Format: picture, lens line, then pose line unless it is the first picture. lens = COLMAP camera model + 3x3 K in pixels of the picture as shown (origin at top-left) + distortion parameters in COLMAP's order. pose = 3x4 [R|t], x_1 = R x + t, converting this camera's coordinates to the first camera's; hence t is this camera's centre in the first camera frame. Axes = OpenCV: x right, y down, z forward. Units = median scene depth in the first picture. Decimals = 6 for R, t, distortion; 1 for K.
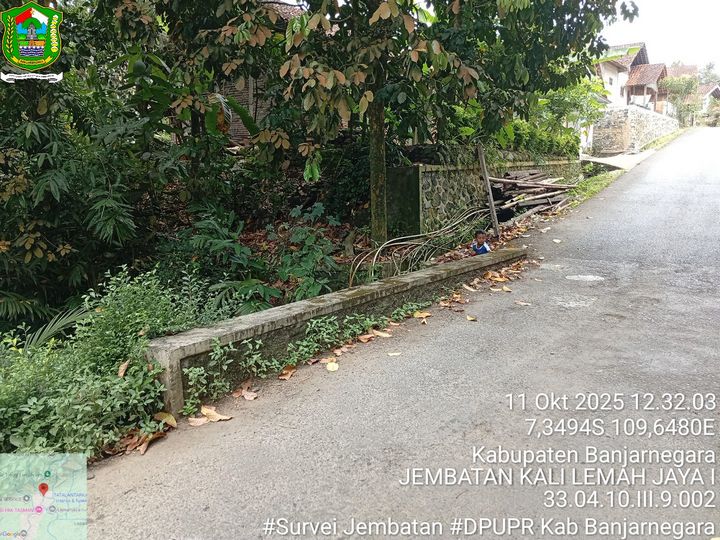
lens RADIAL K [[548.2, 0, 360.0], [0, 548.2, 270.0], [0, 0, 1]] dist [0.108320, -0.202836]
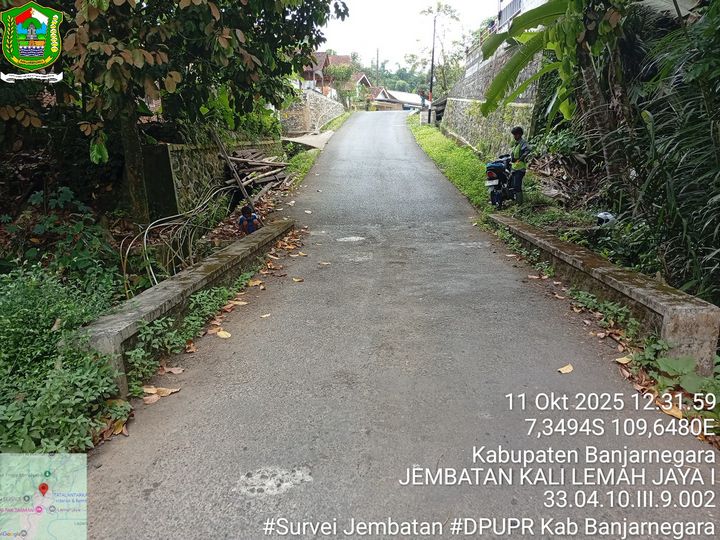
lens RADIAL K [[550.7, 0, 358.0], [0, 550.7, 269.0], [0, 0, 1]] dist [0.109475, -0.229459]
pose [[0.846854, -0.122403, 0.517548, -0.143885], [0.104651, 0.992480, 0.063488, 0.002771], [-0.521428, 0.000398, 0.853295, -0.024023]]
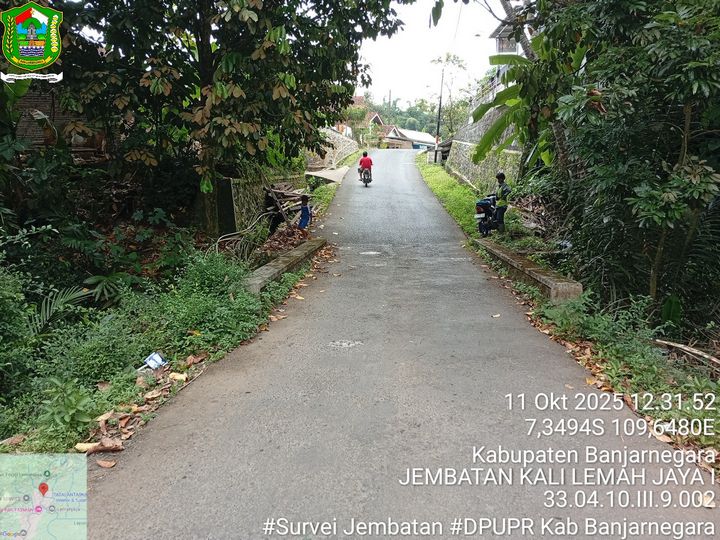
lens RADIAL K [[550.7, 0, 358.0], [0, 550.7, 269.0], [0, 0, 1]] dist [0.109475, -0.229459]
pose [[0.855290, -0.066036, 0.513924, -0.313377], [0.072695, 0.997328, 0.007170, 0.031653], [-0.513024, 0.031227, 0.857806, -0.253082]]
